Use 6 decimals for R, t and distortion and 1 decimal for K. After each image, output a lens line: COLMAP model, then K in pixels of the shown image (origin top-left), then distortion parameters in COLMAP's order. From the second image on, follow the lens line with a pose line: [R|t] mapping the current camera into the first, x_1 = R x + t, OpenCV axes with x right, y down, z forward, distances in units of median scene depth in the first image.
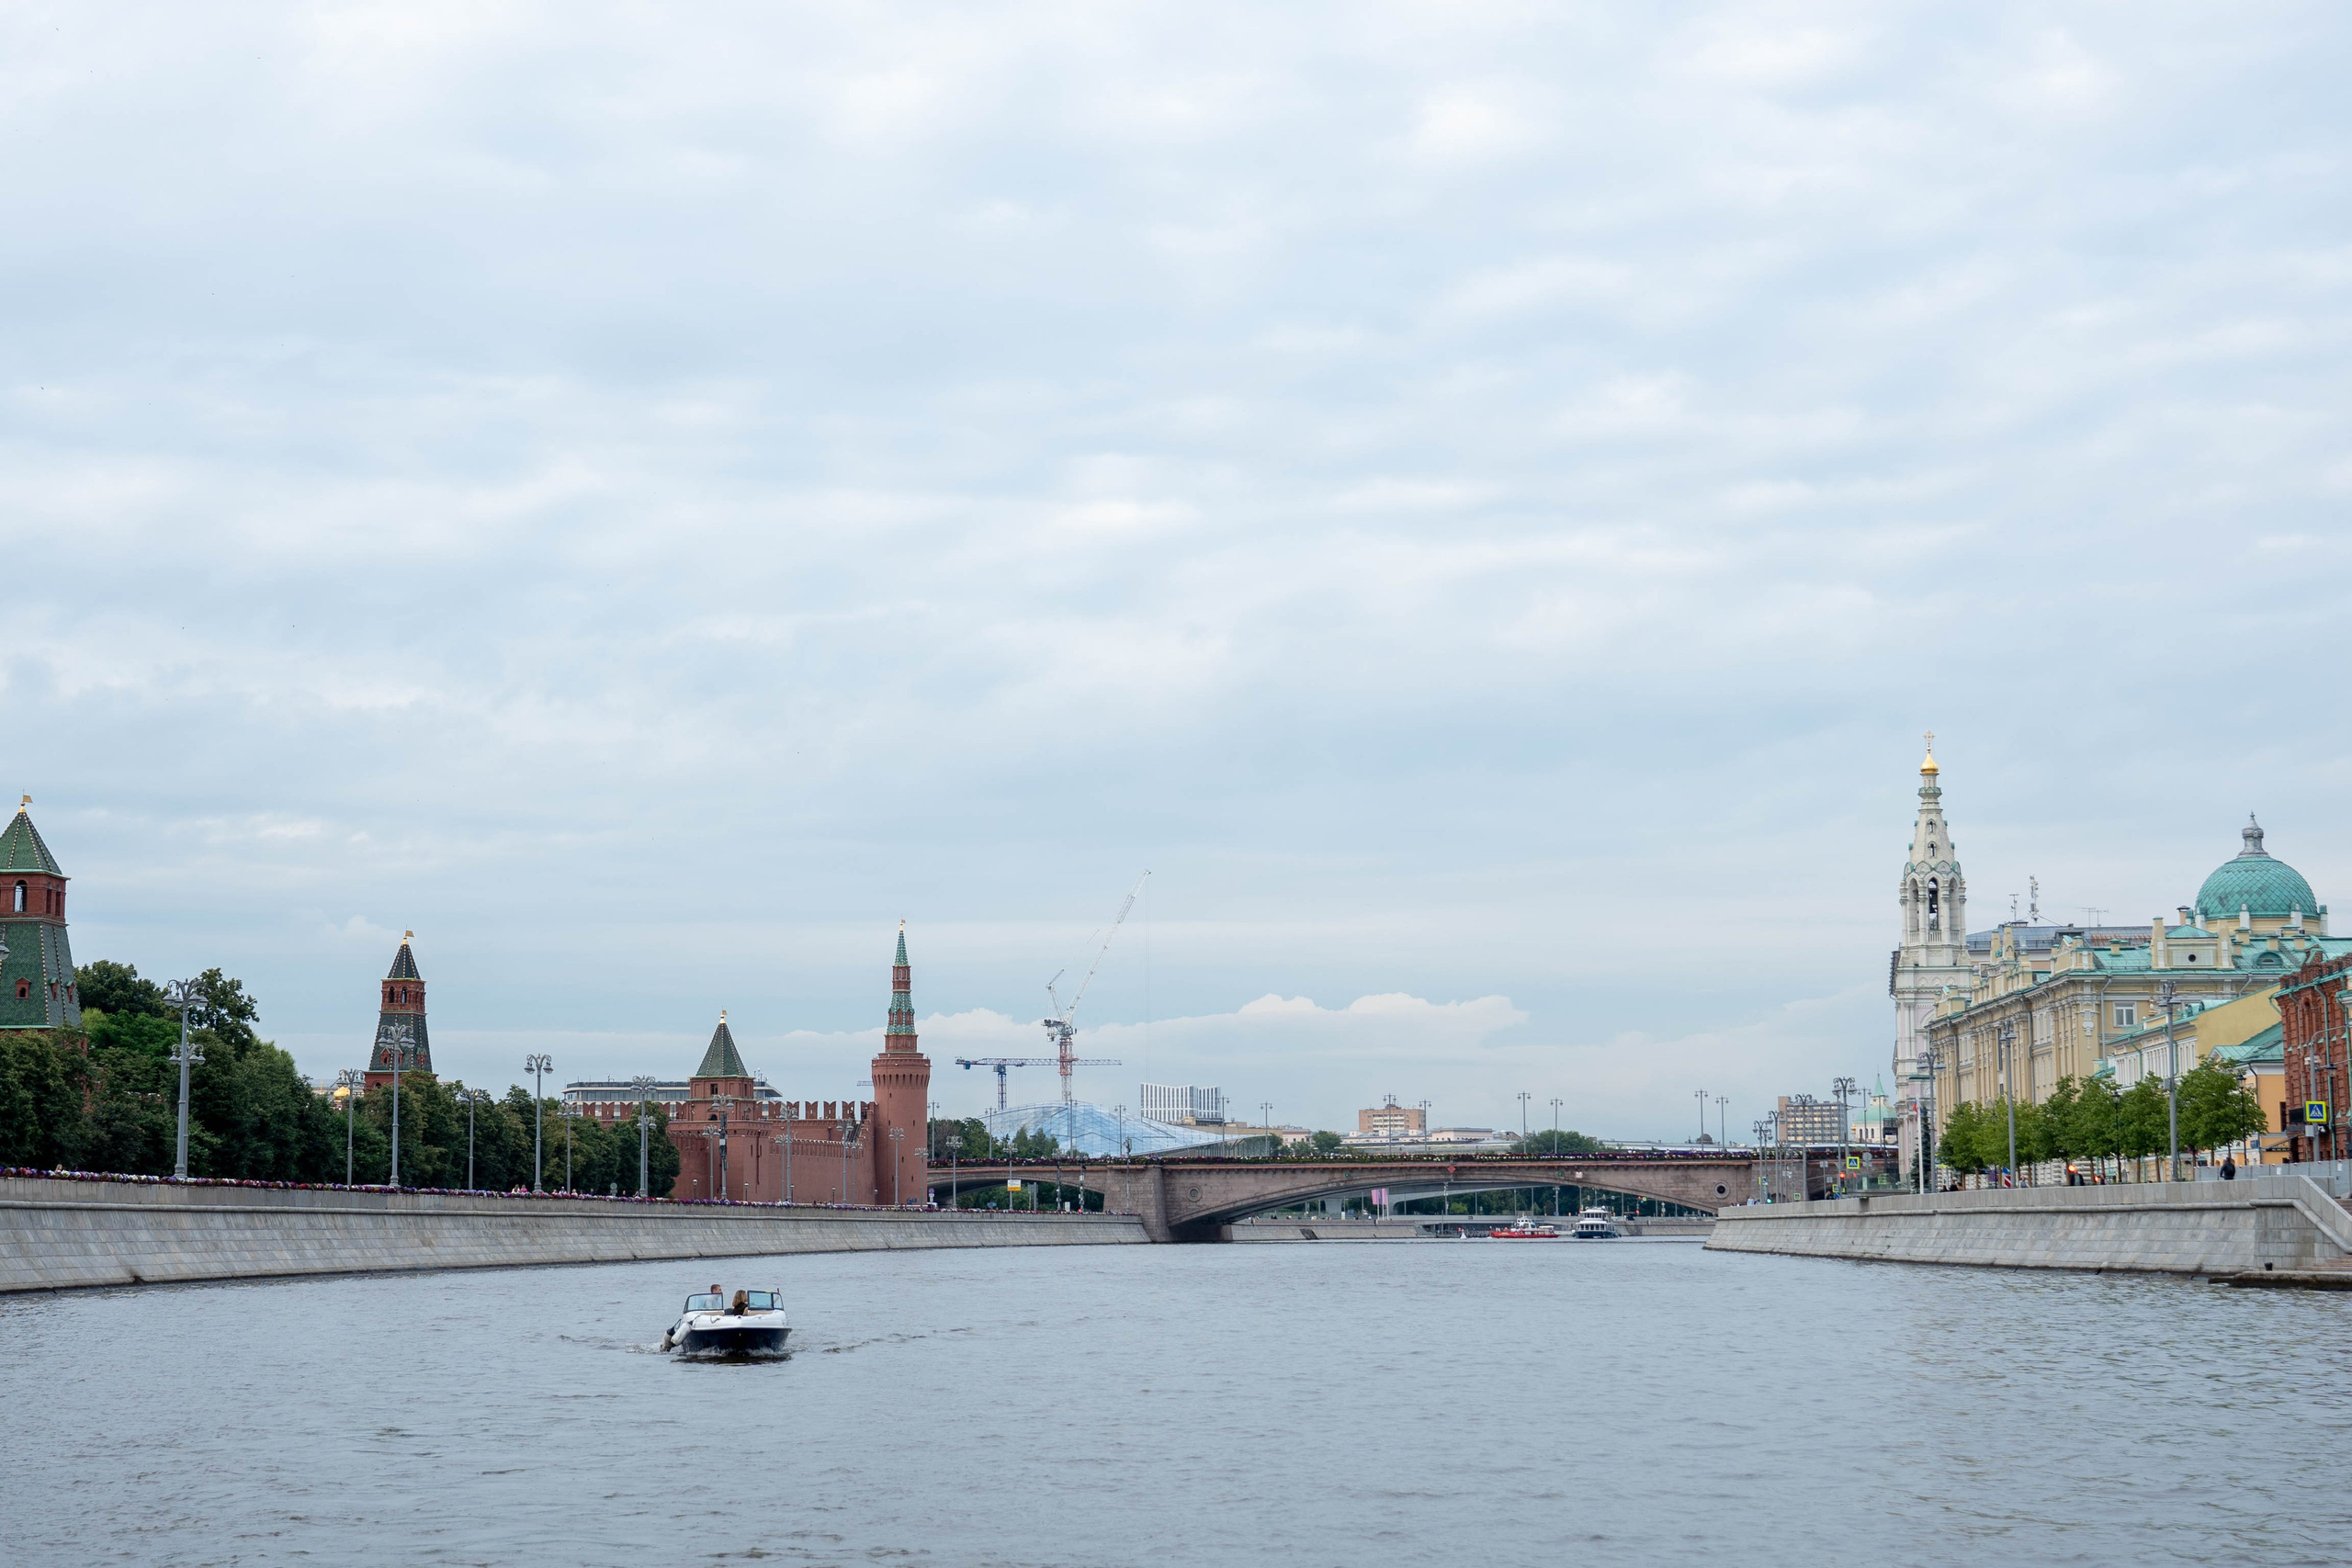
lens RADIAL K [[3782.1, 0, 1179.0], [0, 3782.1, 782.8], [0, 0, 1]] dist [0.064202, 0.000000]
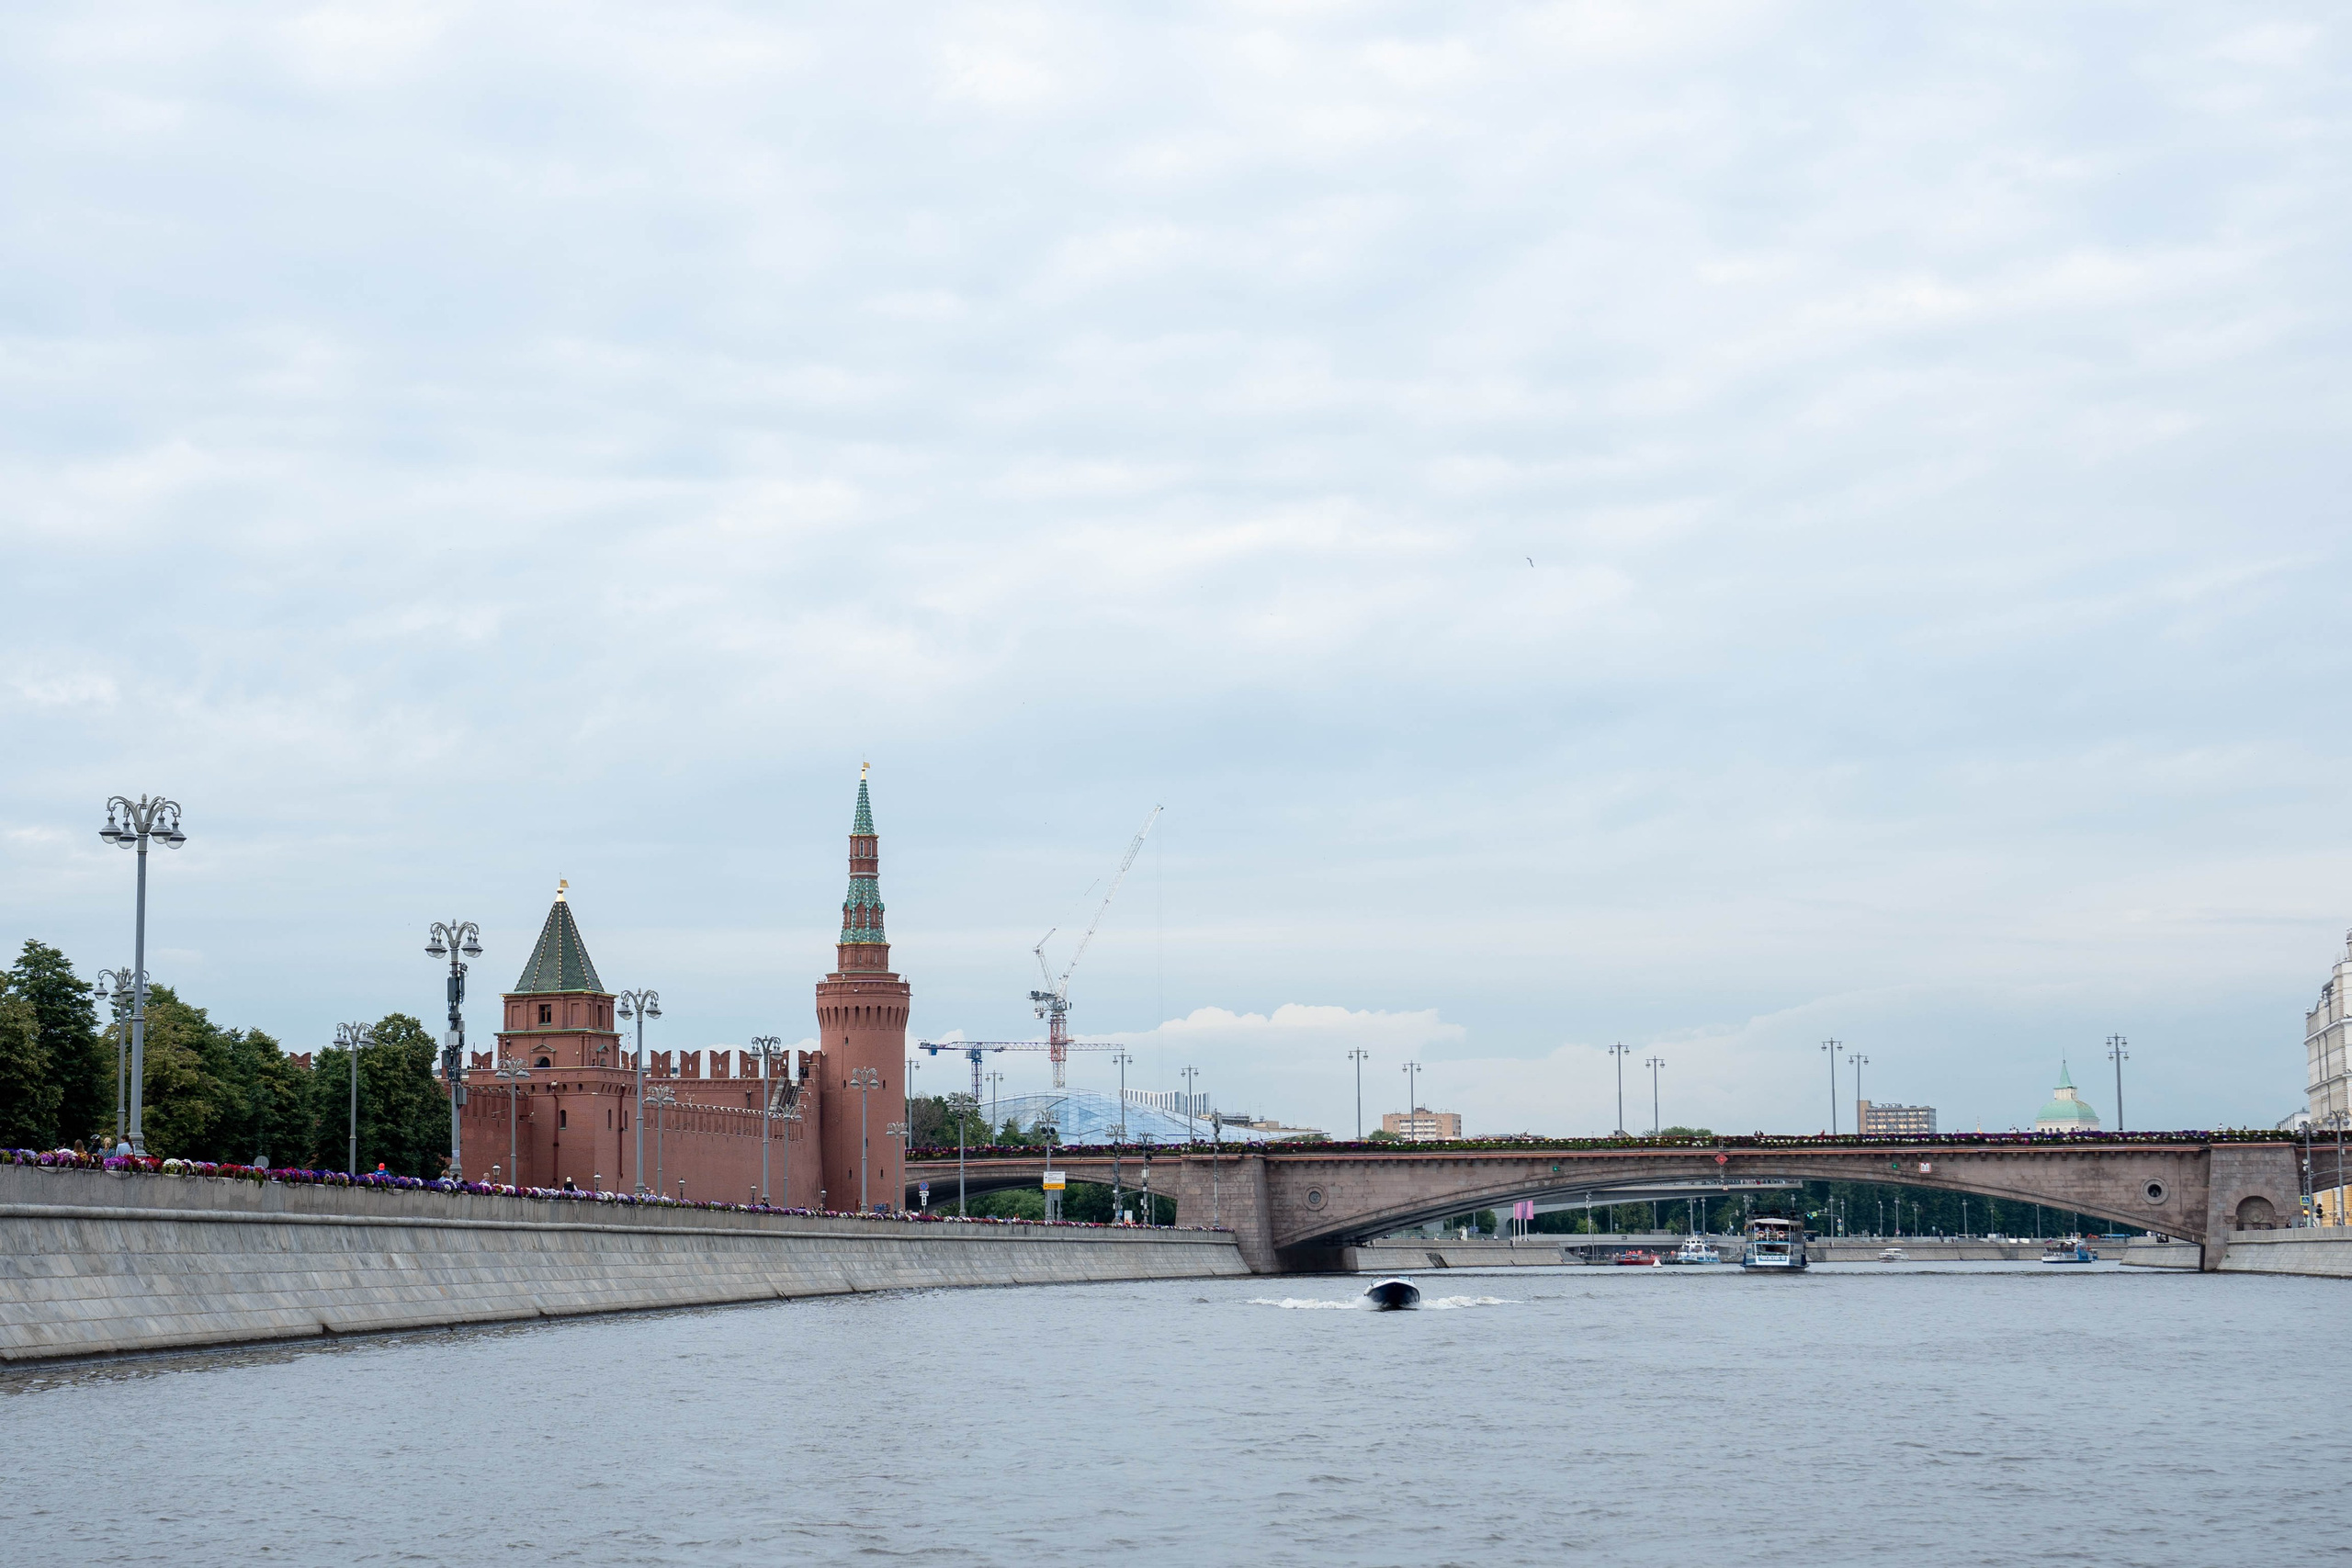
lens RADIAL K [[3890.5, 0, 1172.8], [0, 3890.5, 785.1], [0, 0, 1]] dist [0.072738, 0.000000]
pose [[0.999936, -0.000883, 0.011271, -0.028588], [0.000912, 0.999996, -0.002575, 0.040781], [-0.011268, 0.002585, 0.999933, 0.344842]]
